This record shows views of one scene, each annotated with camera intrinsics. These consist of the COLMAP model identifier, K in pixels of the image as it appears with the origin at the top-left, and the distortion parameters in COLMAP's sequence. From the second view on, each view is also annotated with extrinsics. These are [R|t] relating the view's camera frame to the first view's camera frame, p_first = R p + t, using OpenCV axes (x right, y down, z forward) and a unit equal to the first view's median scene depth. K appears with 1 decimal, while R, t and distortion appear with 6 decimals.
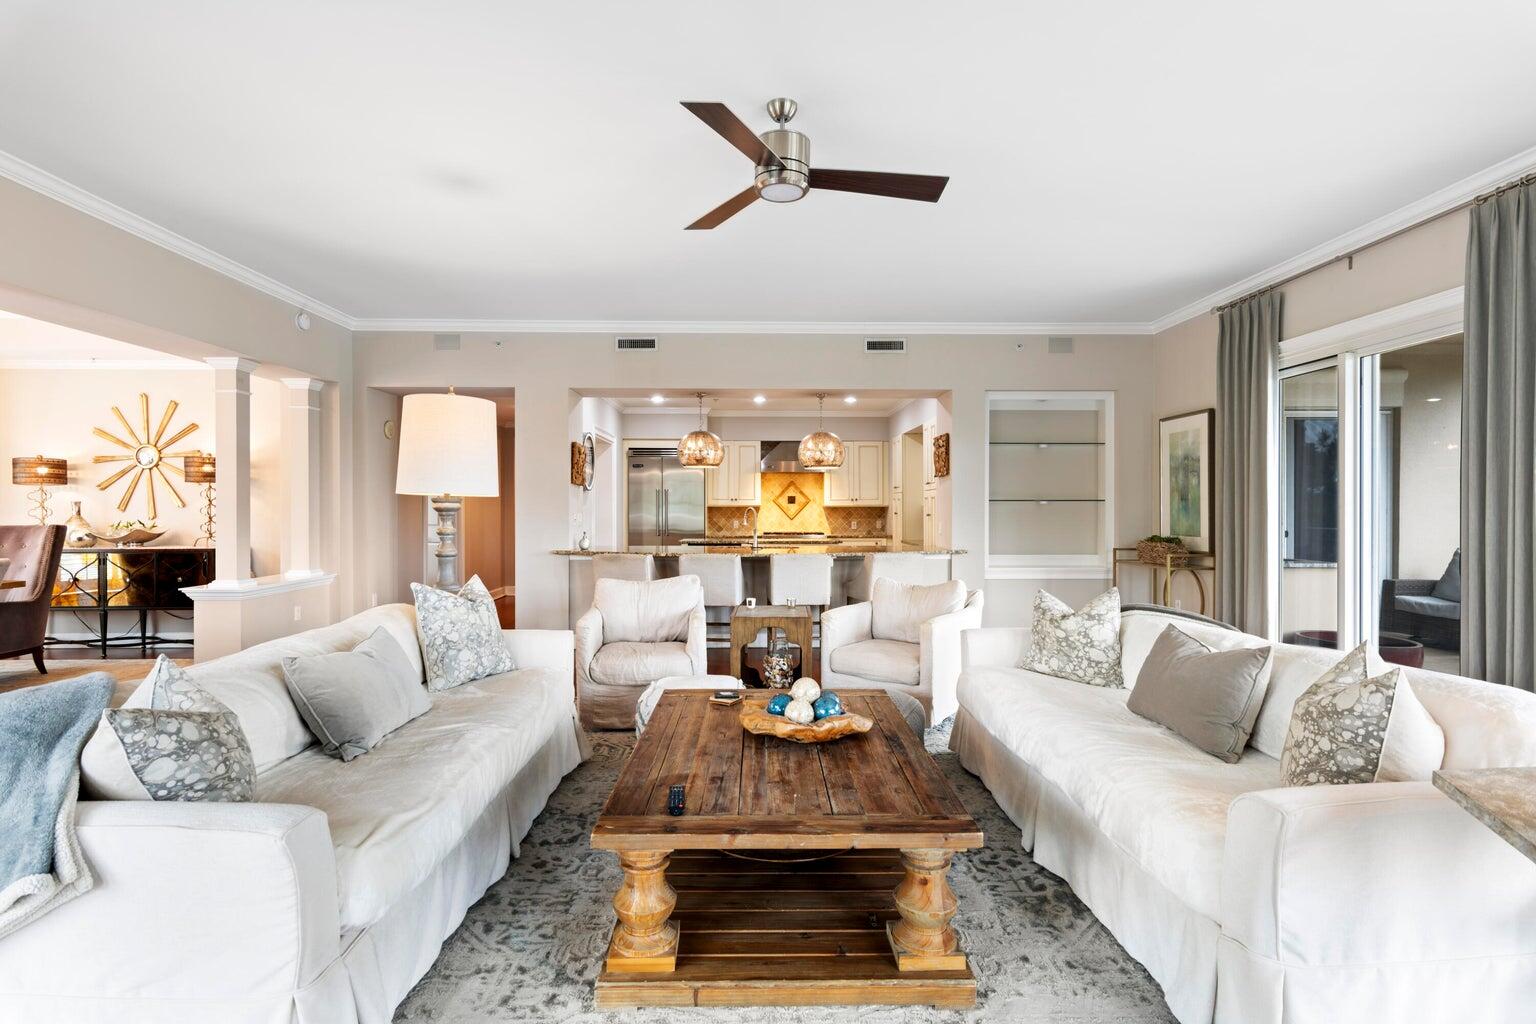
lens RADIAL K [[750.7, 0, 764.6], [0, 750.7, 515.1], [0, 0, 1]] dist [-0.000433, -0.000184]
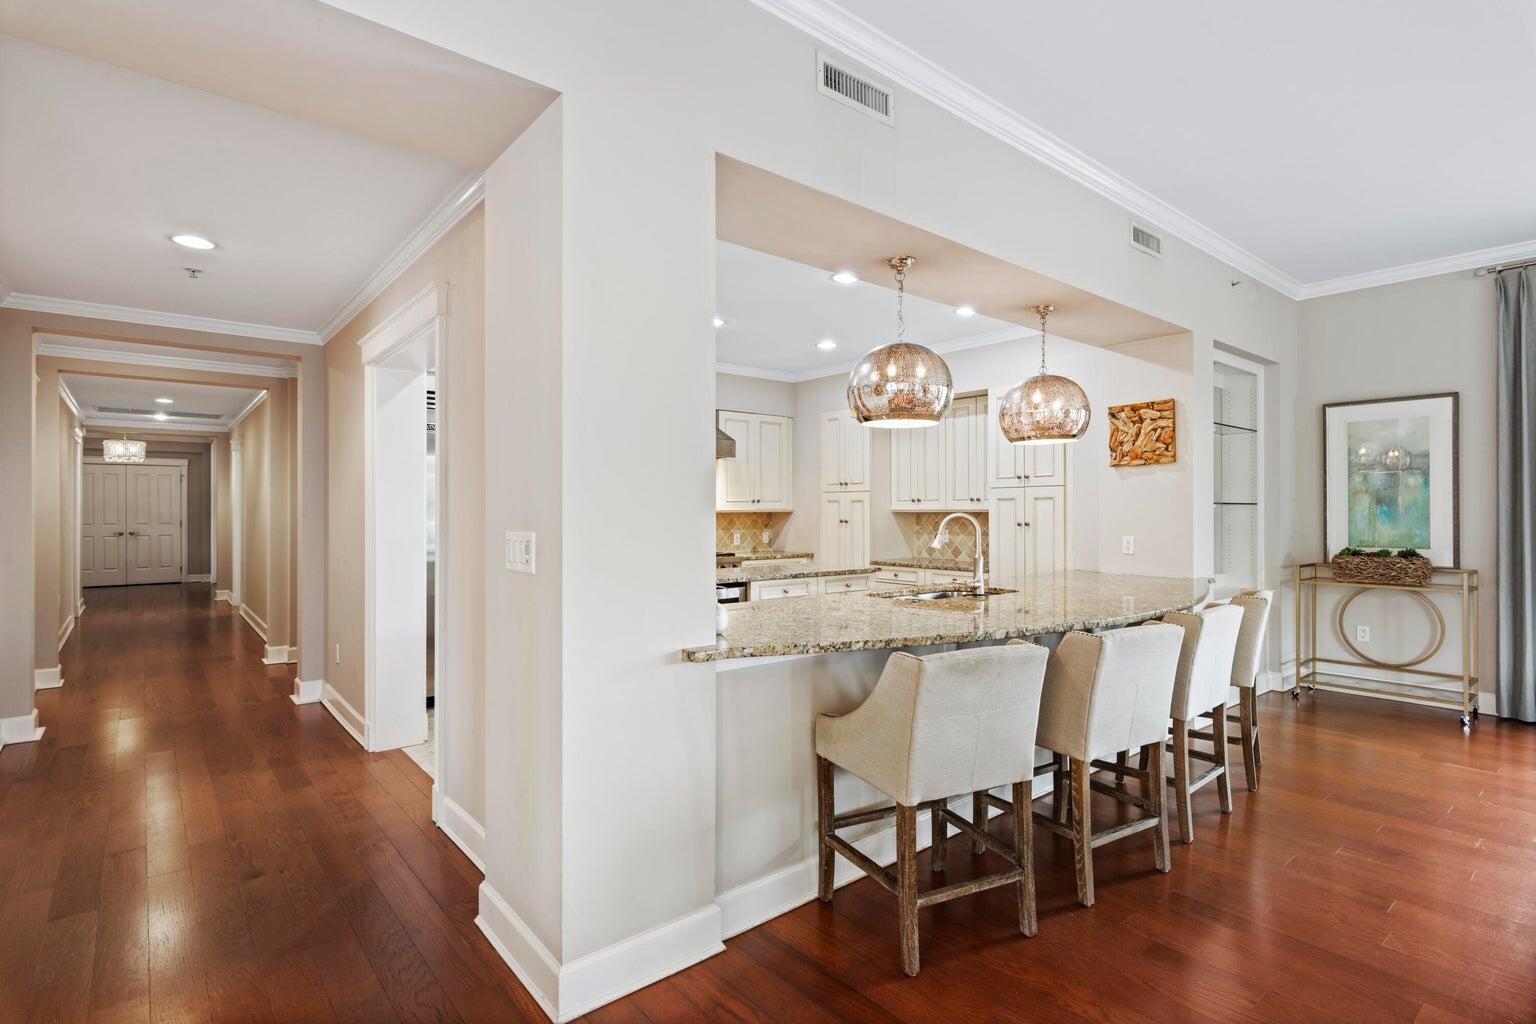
lens RADIAL K [[750.7, 0, 764.6], [0, 750.7, 515.1], [0, 0, 1]] dist [-0.000433, -0.000184]
pose [[0.778498, -0.001593, 0.627646, -0.466869], [0.006175, 0.999968, -0.005121, -0.007609], [-0.627617, 0.007862, 0.778482, 0.765060]]
